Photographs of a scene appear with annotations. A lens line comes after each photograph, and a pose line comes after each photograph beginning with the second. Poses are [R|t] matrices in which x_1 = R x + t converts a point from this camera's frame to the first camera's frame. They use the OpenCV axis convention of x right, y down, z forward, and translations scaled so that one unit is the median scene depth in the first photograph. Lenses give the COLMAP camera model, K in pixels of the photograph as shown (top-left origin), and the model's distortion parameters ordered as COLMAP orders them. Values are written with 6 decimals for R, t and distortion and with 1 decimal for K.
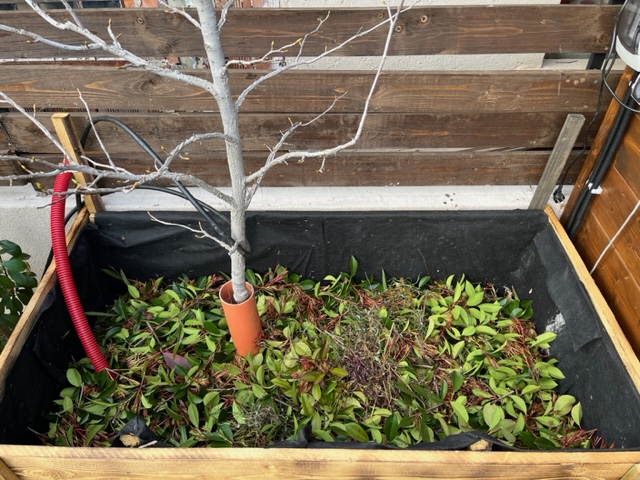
lens RADIAL K [[487.9, 0, 317.8], [0, 487.9, 239.0], [0, 0, 1]] dist [0.027147, -0.036209]
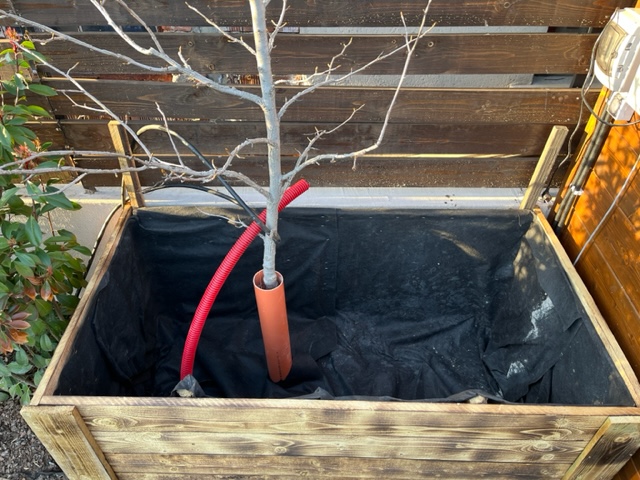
lens RADIAL K [[487.9, 0, 307.9], [0, 487.9, 238.4], [0, 0, 1]] dist [0.027147, -0.036209]
pose [[0.999932, 0.010958, -0.003998, -0.068015], [-0.011032, 0.999761, -0.018851, 0.042981], [0.003790, 0.018894, 0.999814, -0.168442]]
